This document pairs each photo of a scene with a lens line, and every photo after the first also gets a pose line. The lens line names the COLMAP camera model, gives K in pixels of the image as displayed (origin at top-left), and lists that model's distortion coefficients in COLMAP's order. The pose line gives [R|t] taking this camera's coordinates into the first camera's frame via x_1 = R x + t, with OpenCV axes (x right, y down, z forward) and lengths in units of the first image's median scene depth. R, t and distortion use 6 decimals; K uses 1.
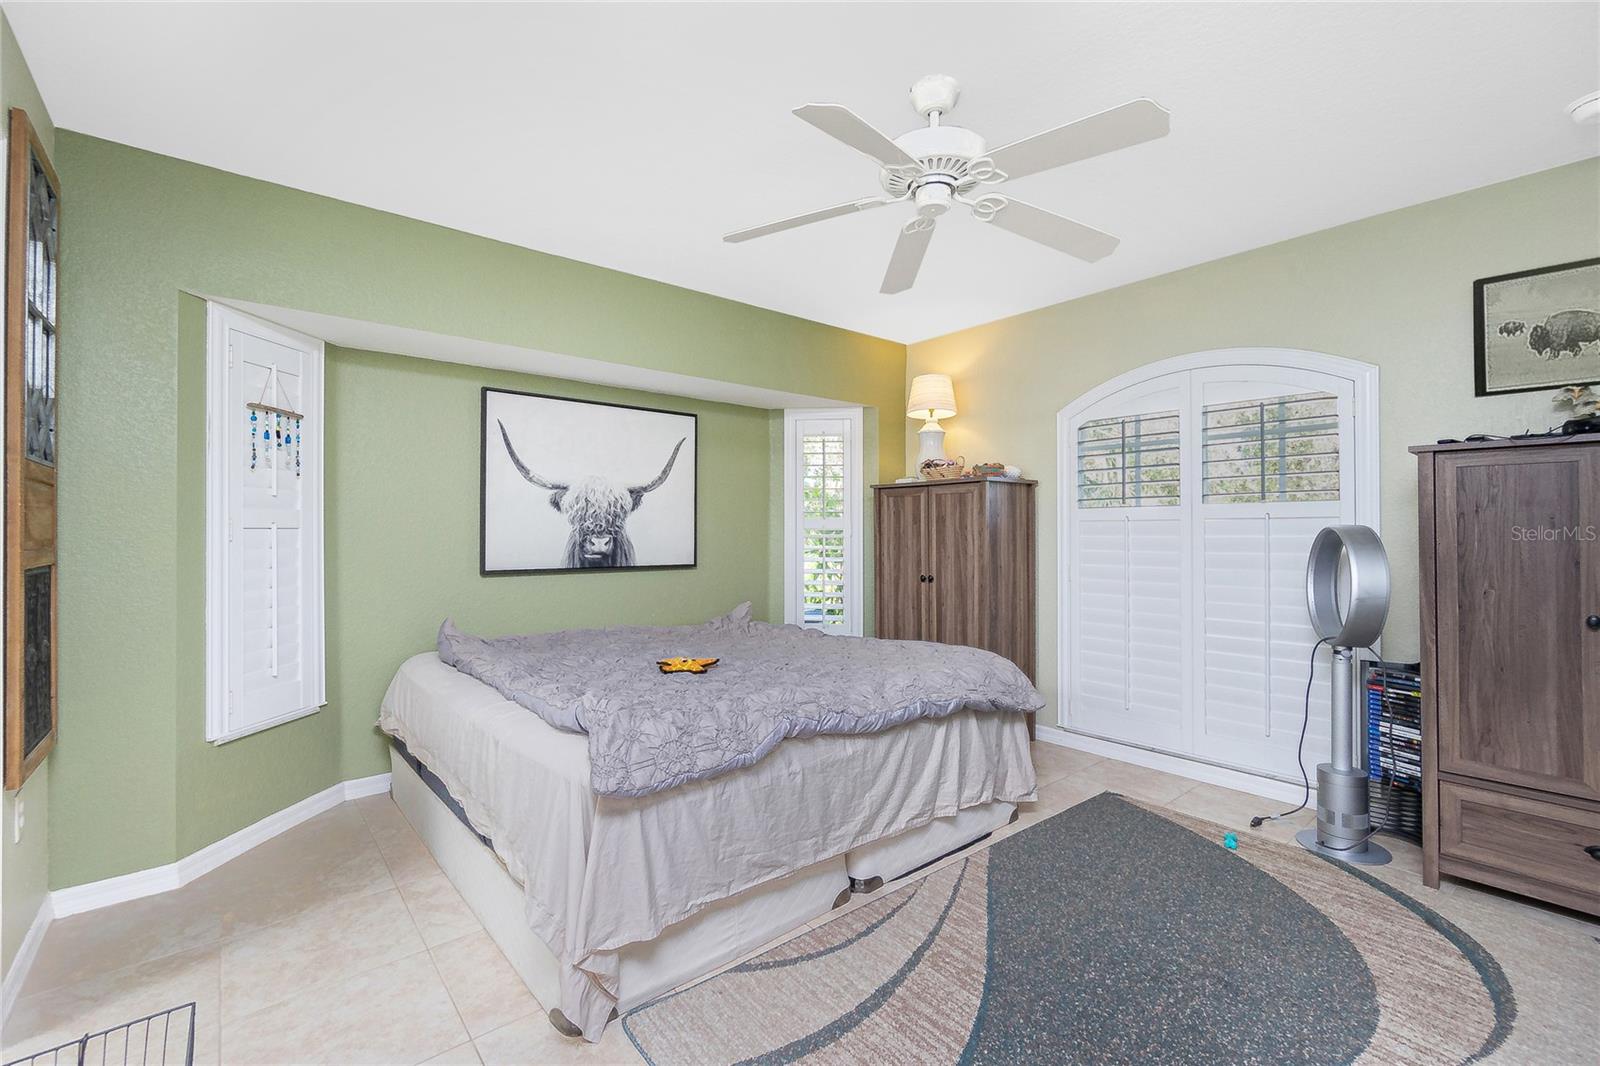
lens RADIAL K [[690.9, 0, 793.5], [0, 690.9, 525.4], [0, 0, 1]] dist [-0.000896, 0.000121]
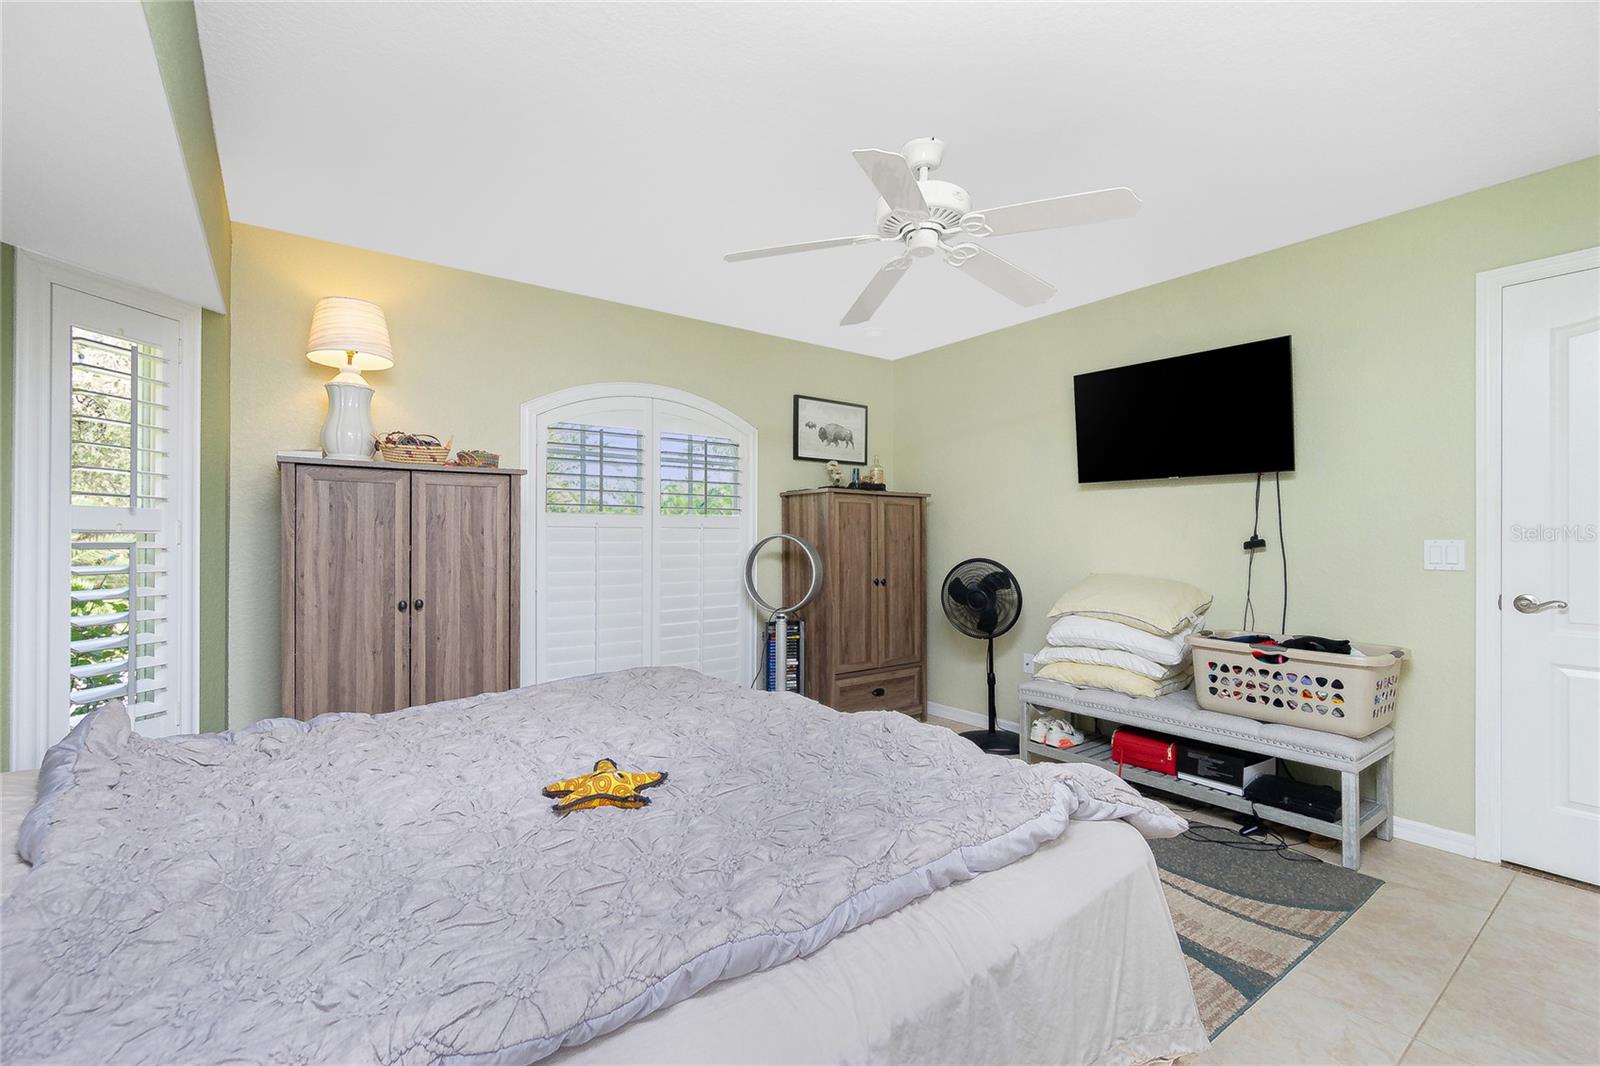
lens RADIAL K [[699.3, 0, 796.6], [0, 699.3, 553.2], [0, 0, 1]] dist [0.012396, -0.000043]
pose [[0.060096, -0.013669, 0.998099, -0.502883], [-0.004540, 0.999892, 0.013967, 0.014368], [-0.998182, -0.005371, 0.060027, 0.597046]]
